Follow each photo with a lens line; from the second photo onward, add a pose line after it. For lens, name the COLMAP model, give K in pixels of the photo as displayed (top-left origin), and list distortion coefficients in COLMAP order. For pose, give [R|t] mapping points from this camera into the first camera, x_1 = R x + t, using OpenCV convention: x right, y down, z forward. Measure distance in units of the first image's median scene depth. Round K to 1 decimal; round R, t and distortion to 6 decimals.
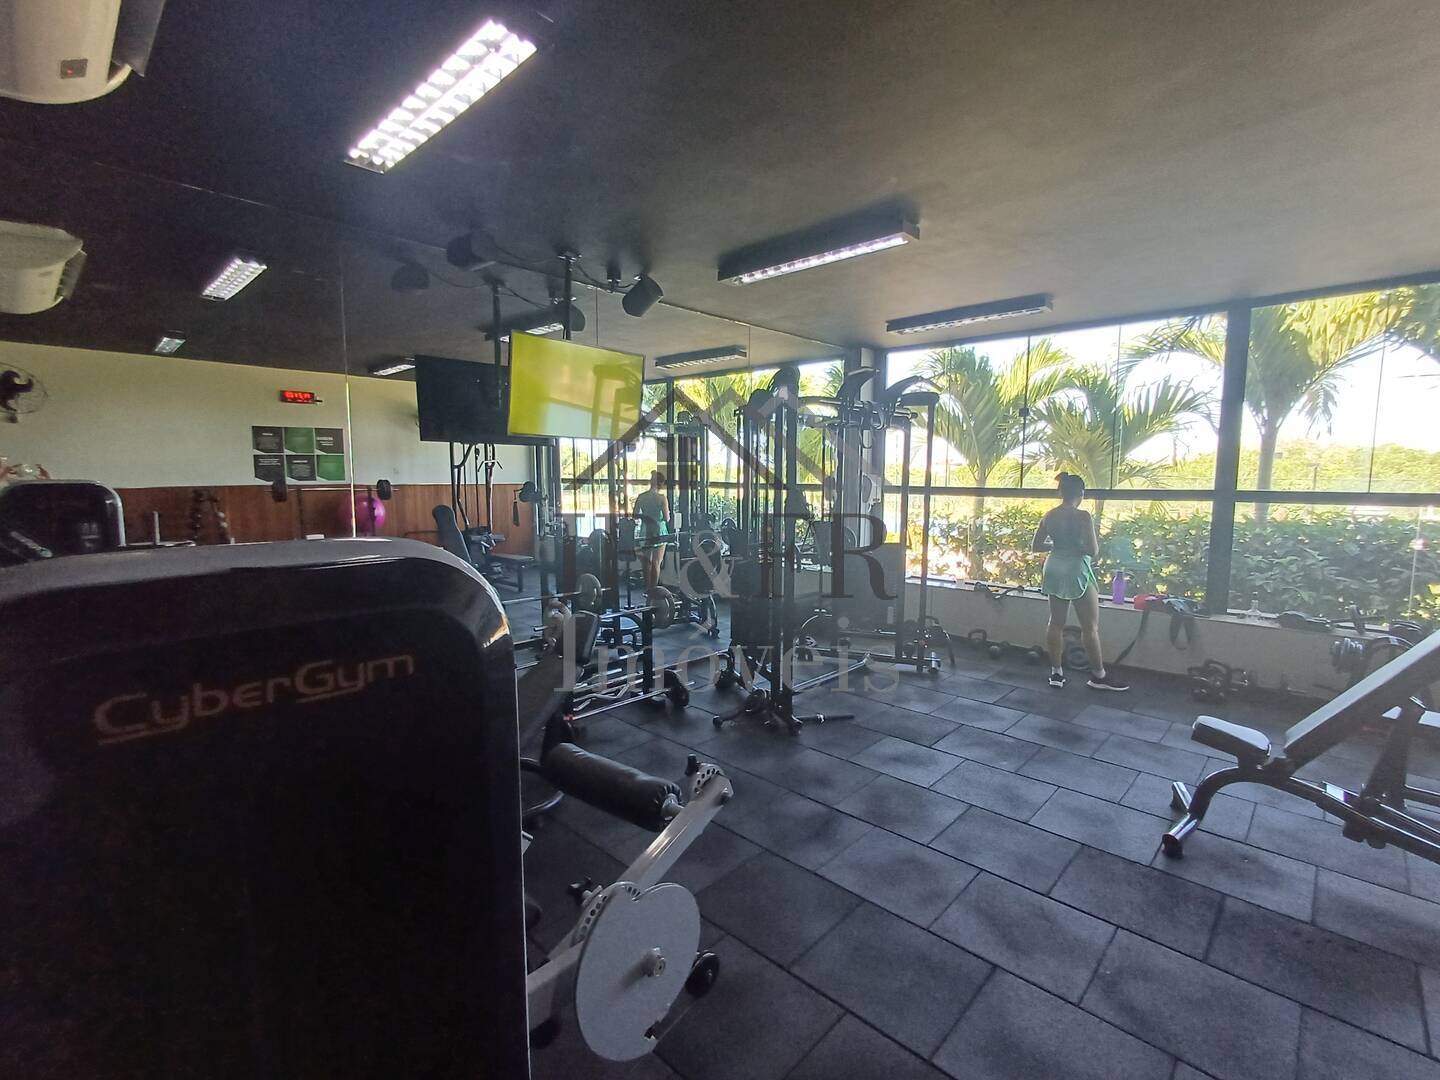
lens RADIAL K [[663.7, 0, 720.0], [0, 663.7, 540.0], [0, 0, 1]] dist [-0.004060, 0.001366]
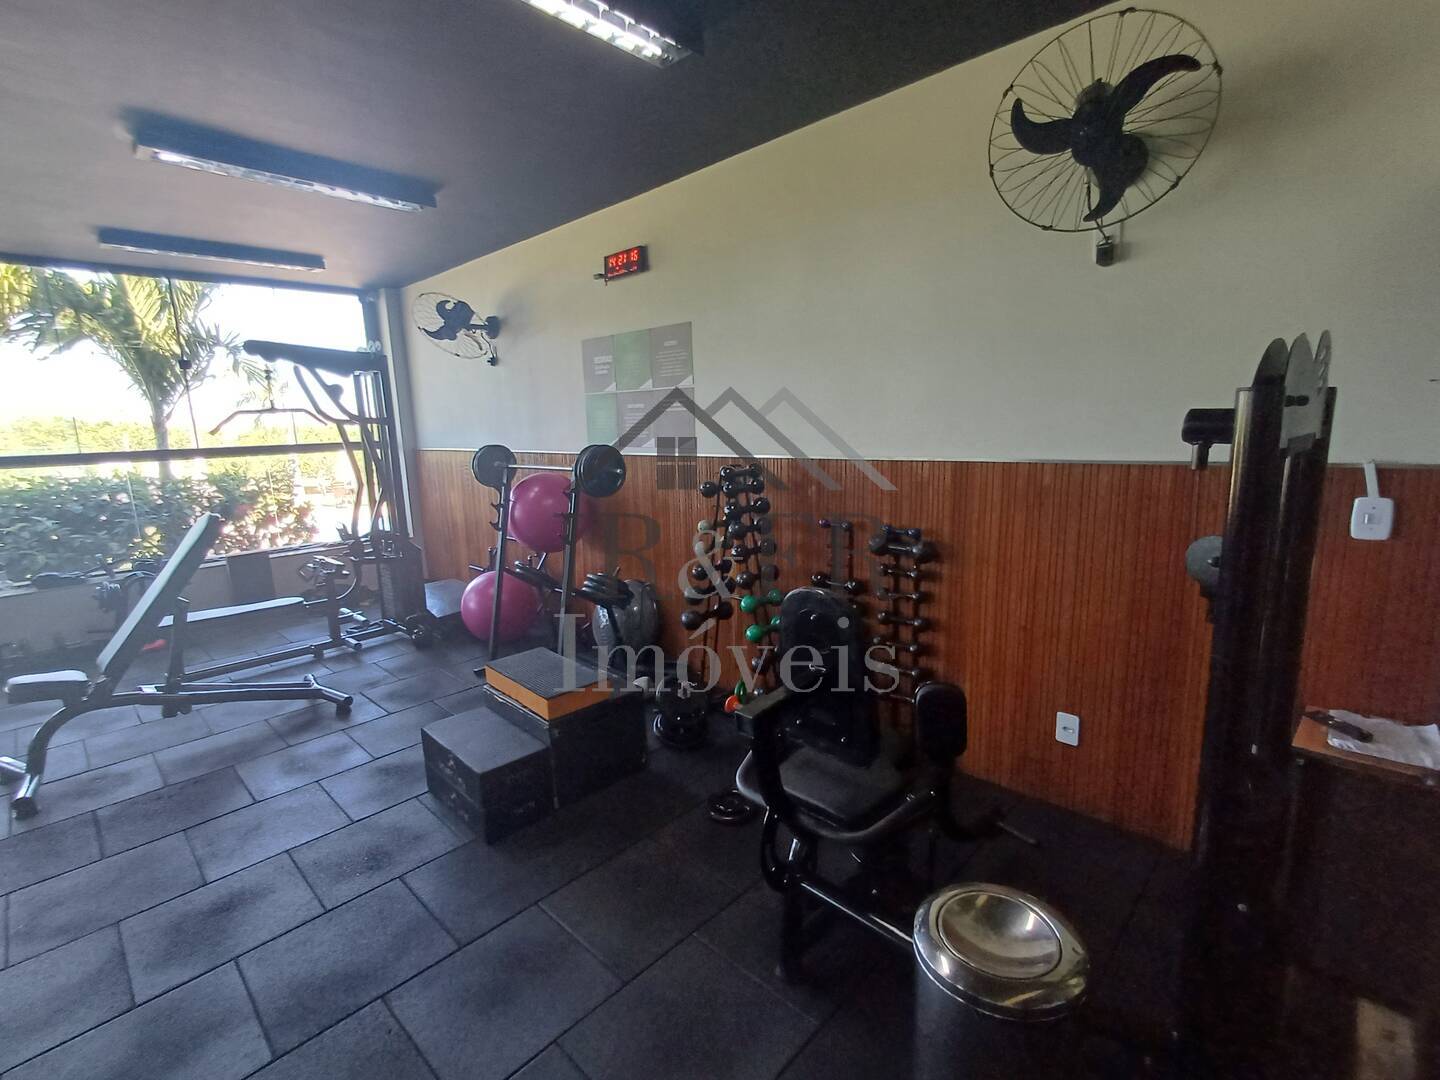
lens RADIAL K [[663.7, 0, 720.0], [0, 663.7, 540.0], [0, 0, 1]] dist [-0.004060, 0.001366]
pose [[0.003005, -0.181177, 0.983446, -0.256626], [0.129202, 0.975278, 0.179277, 0.012635], [-0.991614, 0.126525, 0.026339, -0.153634]]
